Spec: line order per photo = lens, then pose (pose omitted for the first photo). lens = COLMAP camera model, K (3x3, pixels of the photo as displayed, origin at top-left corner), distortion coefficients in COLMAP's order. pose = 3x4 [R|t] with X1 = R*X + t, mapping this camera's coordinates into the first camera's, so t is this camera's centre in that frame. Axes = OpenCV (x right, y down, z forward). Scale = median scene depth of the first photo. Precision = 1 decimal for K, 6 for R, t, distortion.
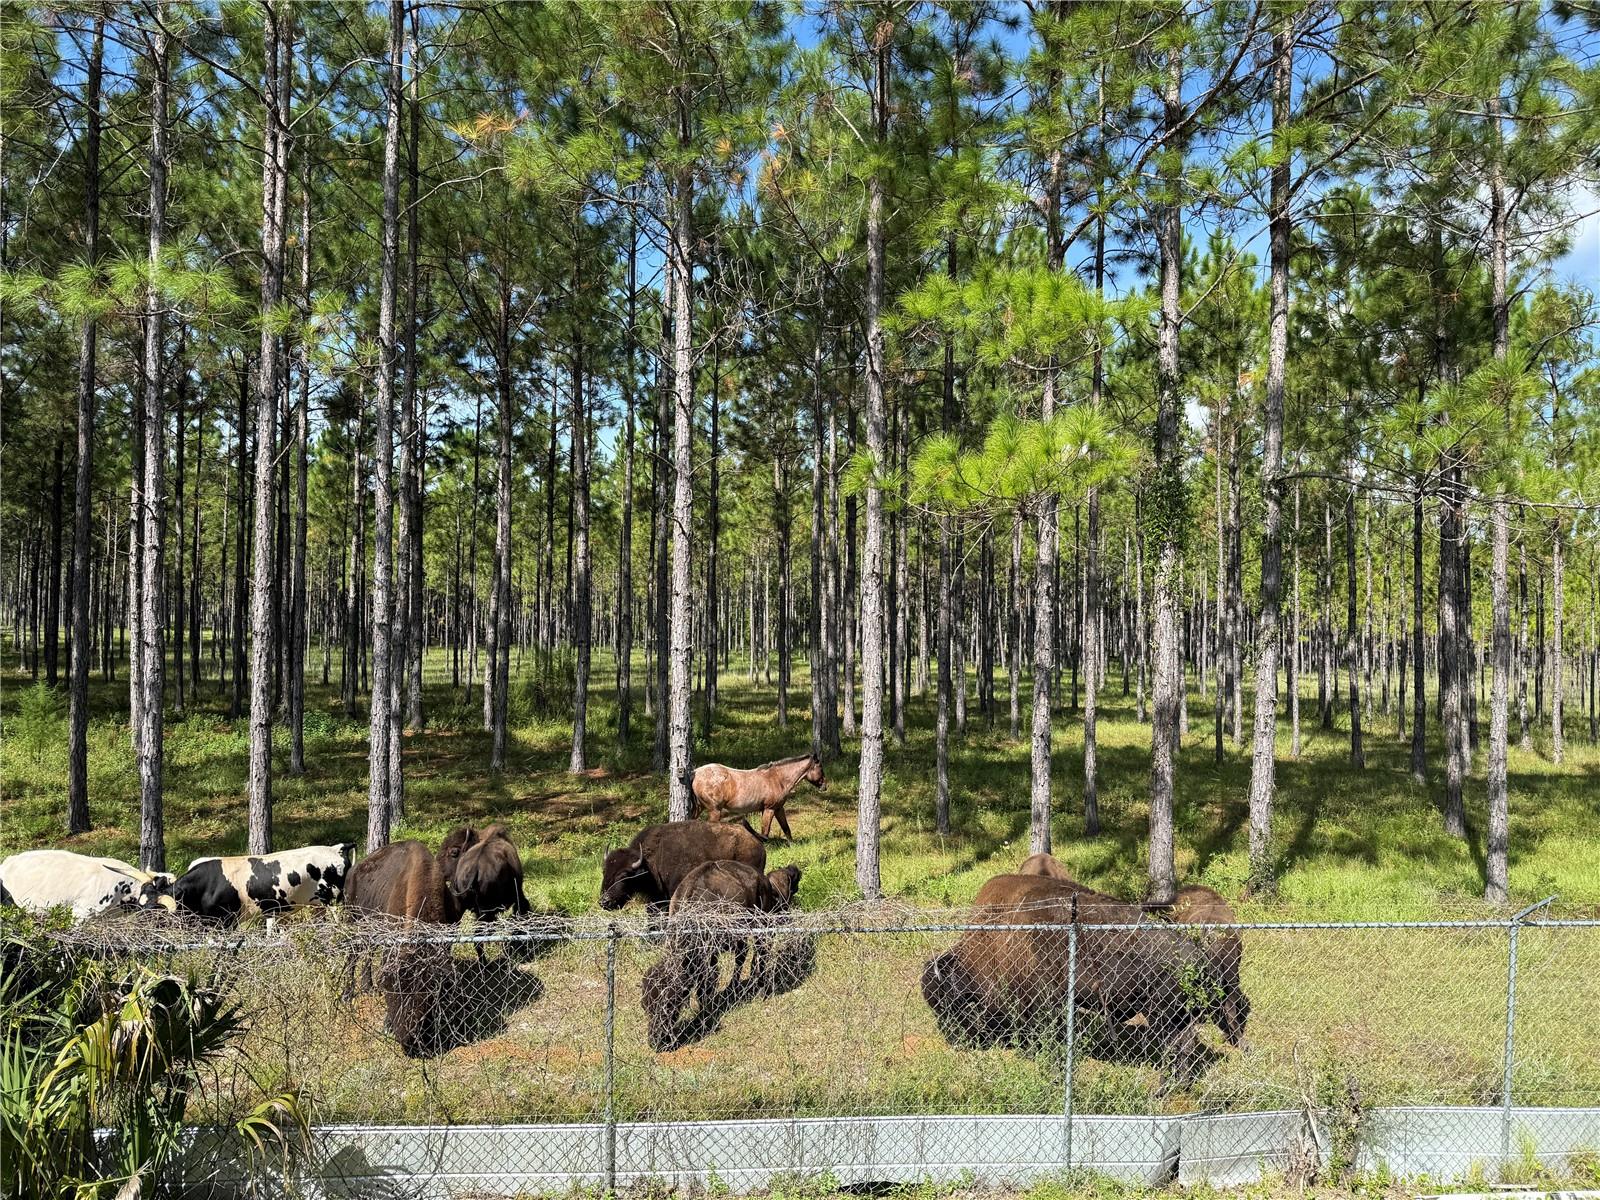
lens RADIAL K [[1138.2, 0, 807.2], [0, 1138.2, 597.4], [0, 0, 1]] dist [-0.001072, -0.020344]
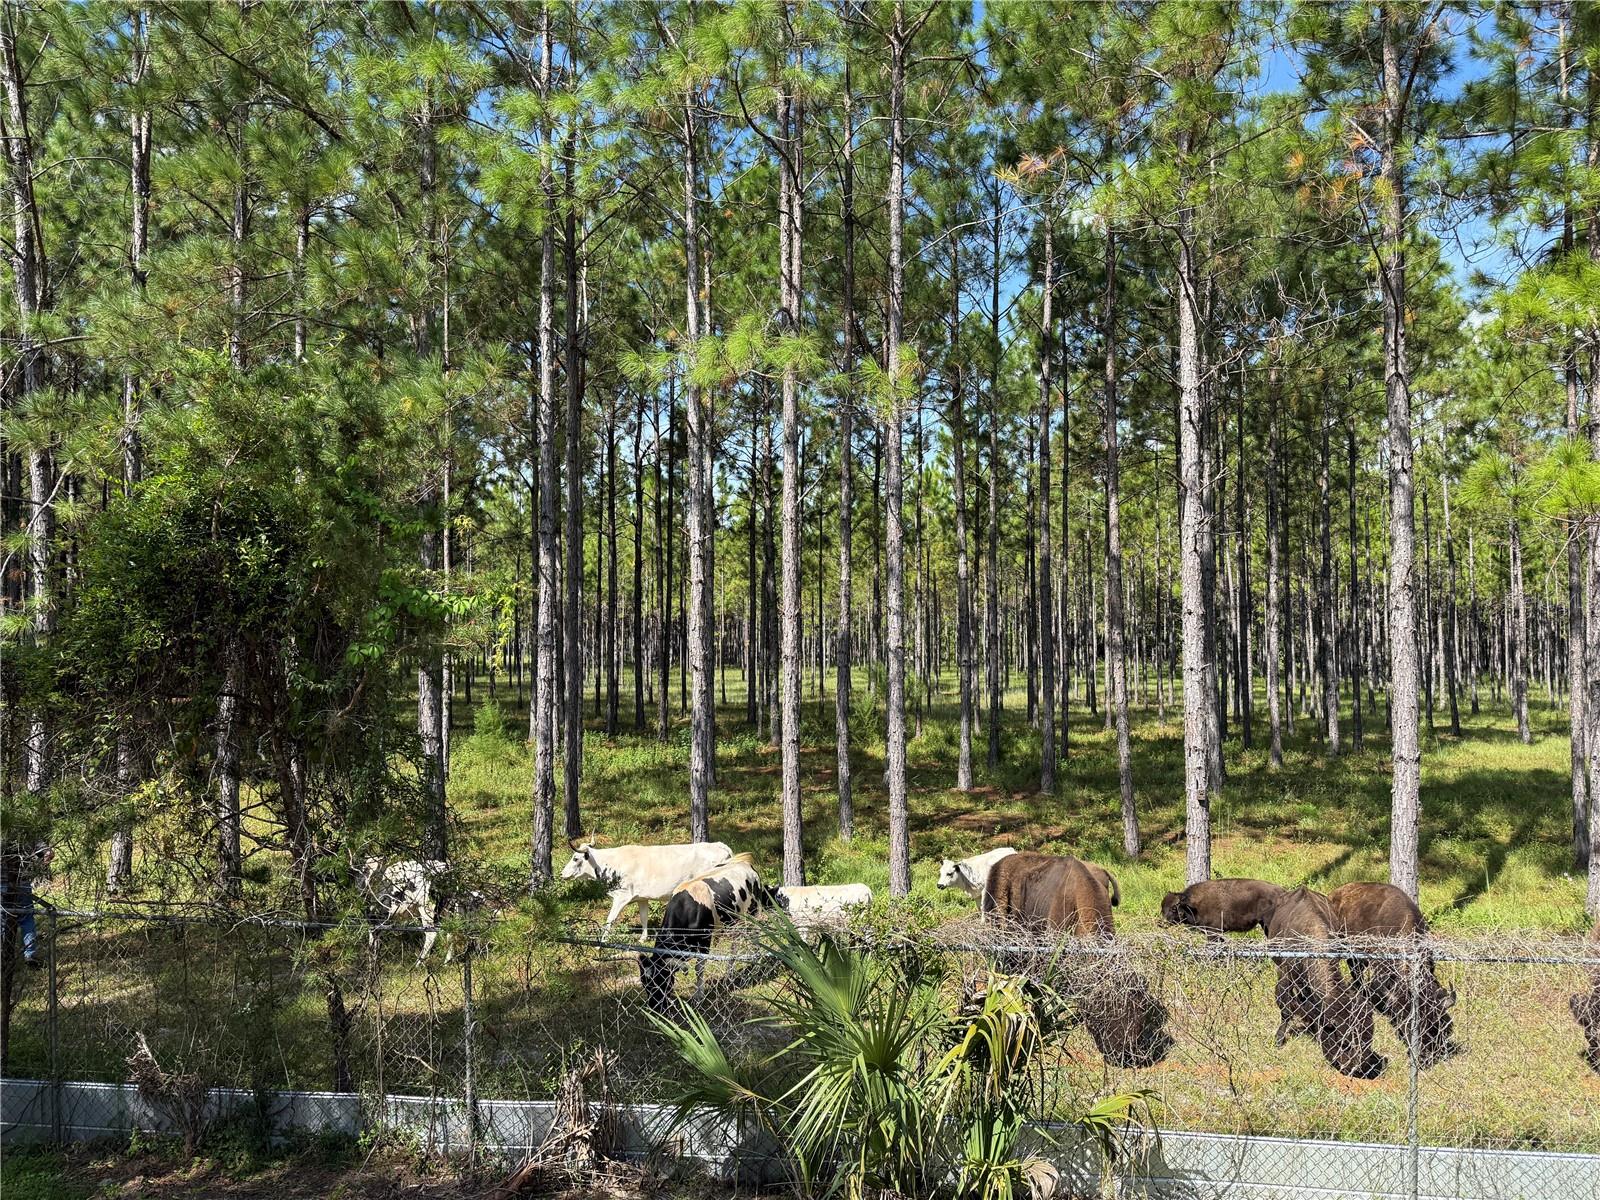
lens RADIAL K [[1138.2, 0, 798.6], [0, 1138.2, 593.7], [0, 0, 1]] dist [-0.001072, -0.020344]
pose [[0.969556, -0.024961, -0.243595, -0.205120], [0.020146, 0.999550, -0.022239, -0.005356], [0.244041, 0.016655, 0.969622, -0.048278]]
